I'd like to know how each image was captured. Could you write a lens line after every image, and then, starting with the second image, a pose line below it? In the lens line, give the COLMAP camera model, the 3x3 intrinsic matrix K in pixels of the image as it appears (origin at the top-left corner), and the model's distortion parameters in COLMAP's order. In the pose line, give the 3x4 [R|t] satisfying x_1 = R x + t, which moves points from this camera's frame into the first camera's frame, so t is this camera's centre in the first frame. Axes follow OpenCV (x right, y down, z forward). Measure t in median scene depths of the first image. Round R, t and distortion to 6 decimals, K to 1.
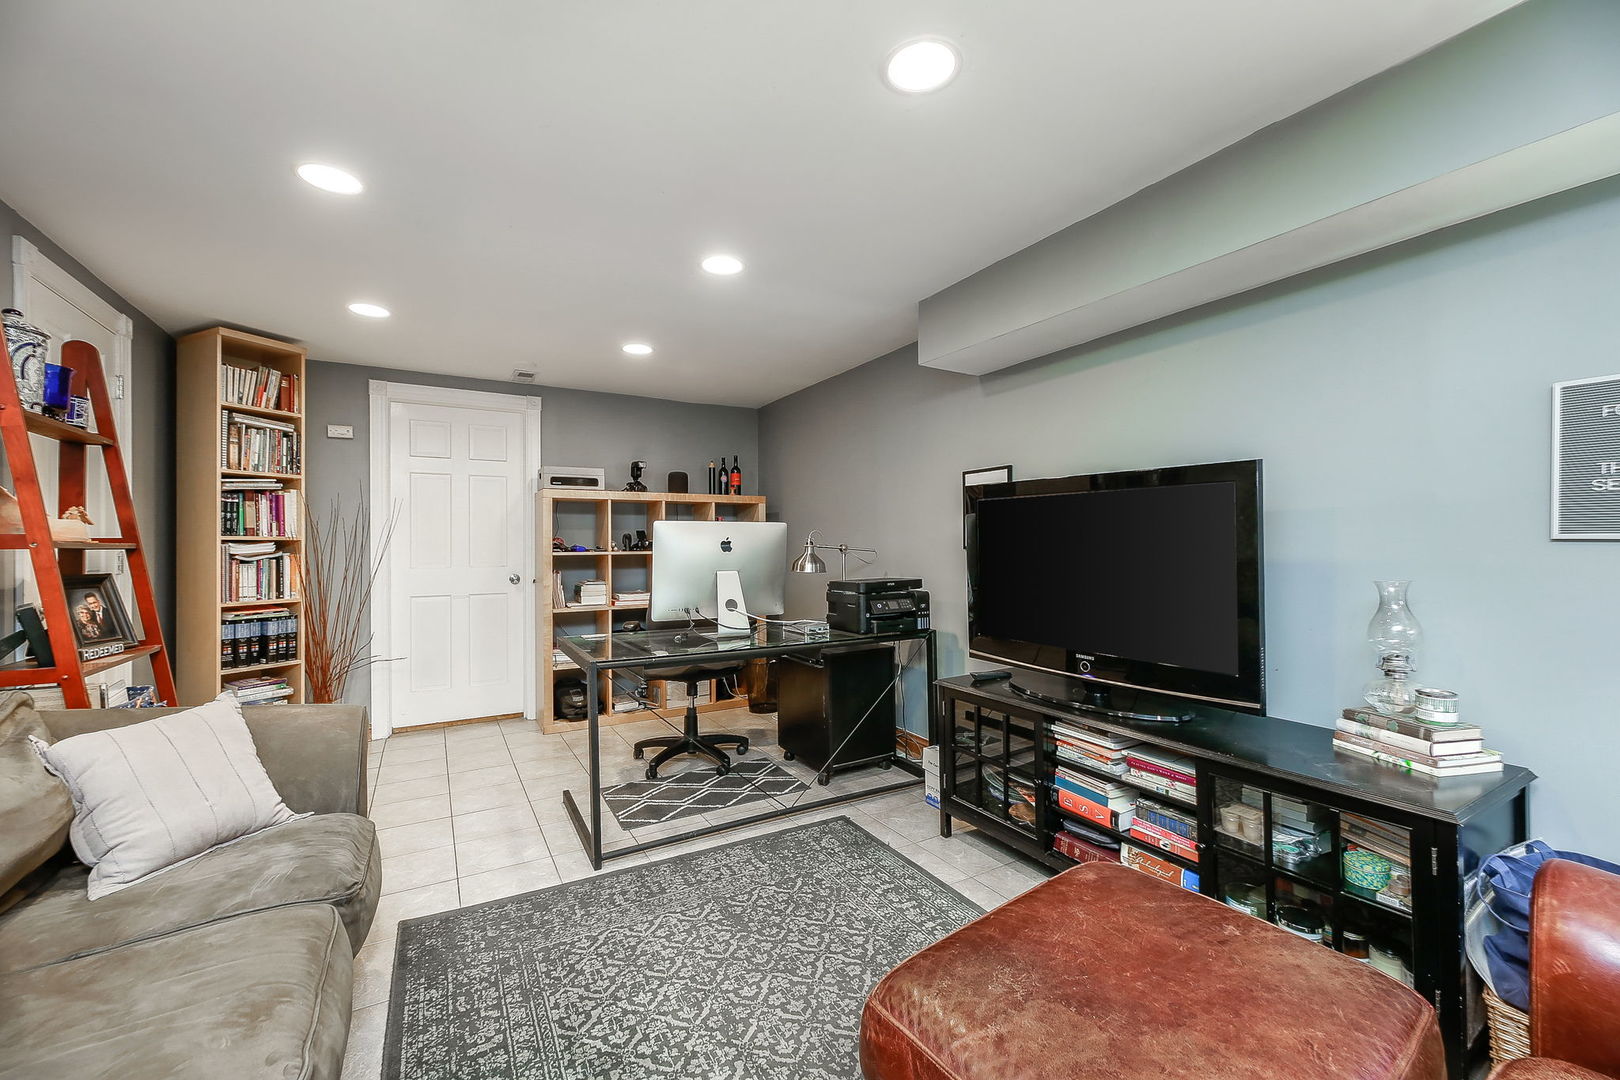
lens RADIAL K [[637.8, 0, 810.0], [0, 637.8, 540.0], [0, 0, 1]] dist [-0.000427, -0.000039]
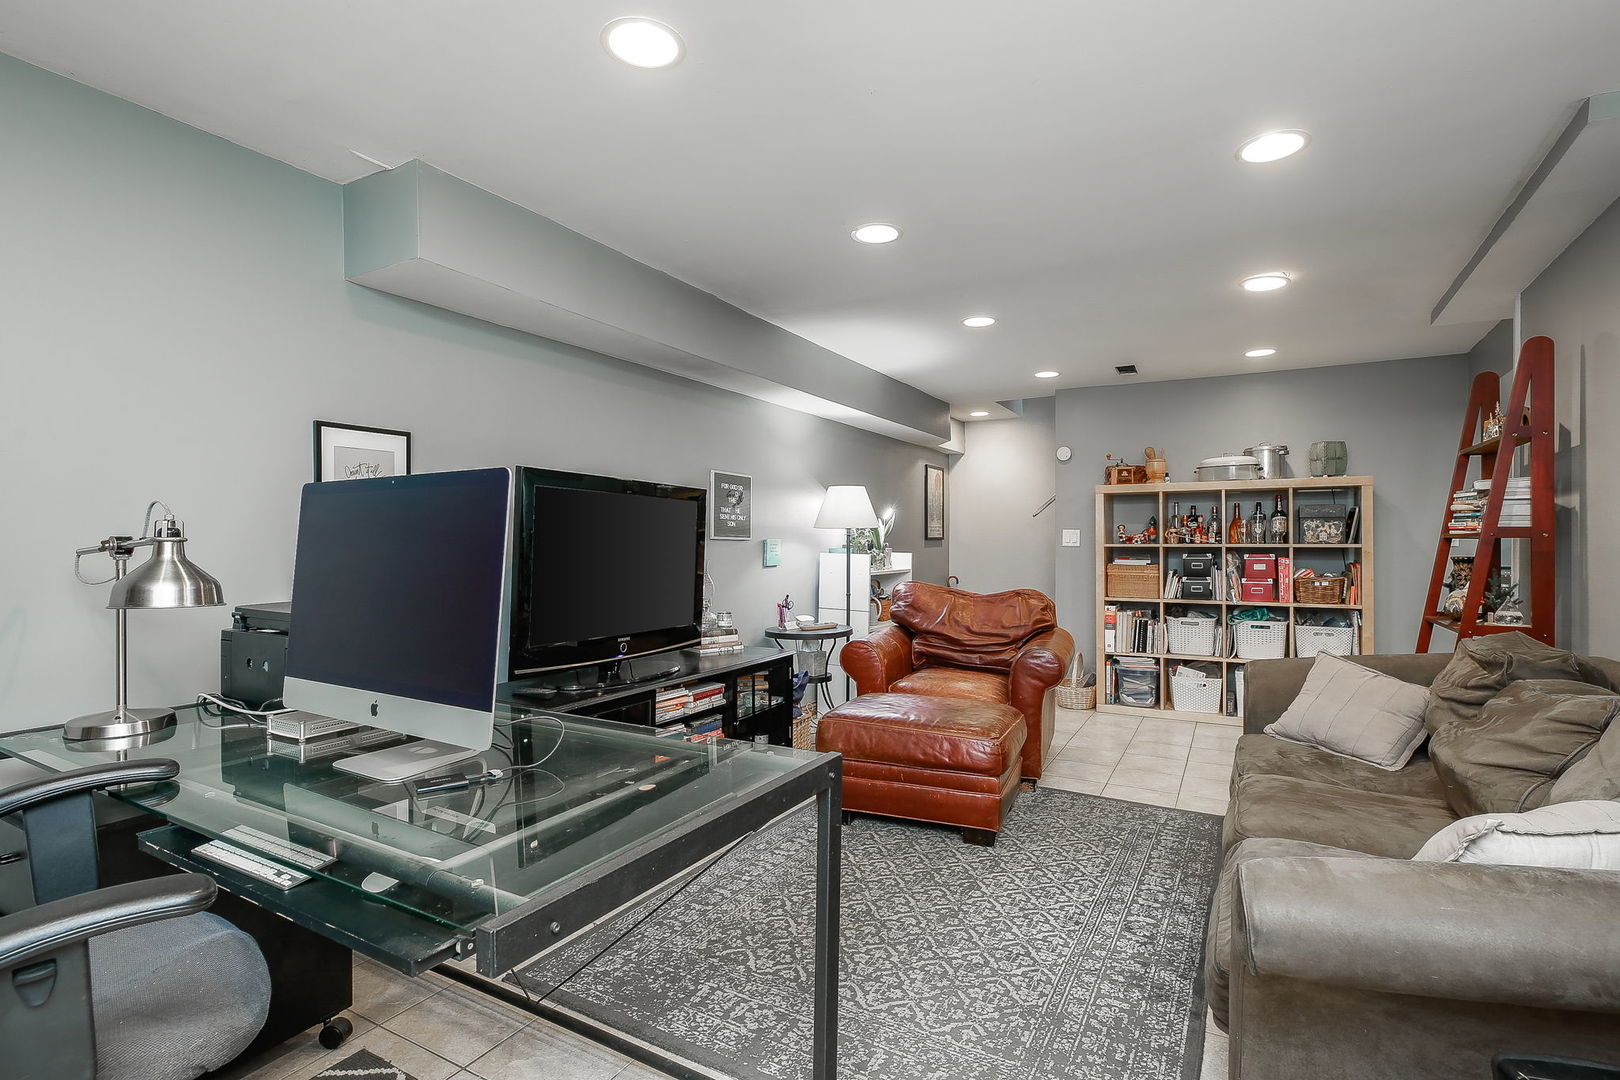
lens RADIAL K [[773.5, 0, 810.0], [0, 773.5, 540.0], [0, 0, 1]] dist [0.000662, 0.000074]
pose [[-0.492654, 0.008133, 0.870188, -1.242427], [-0.003469, 0.999930, -0.011310, 0.029763], [-0.870219, -0.008591, -0.492591, 1.861907]]
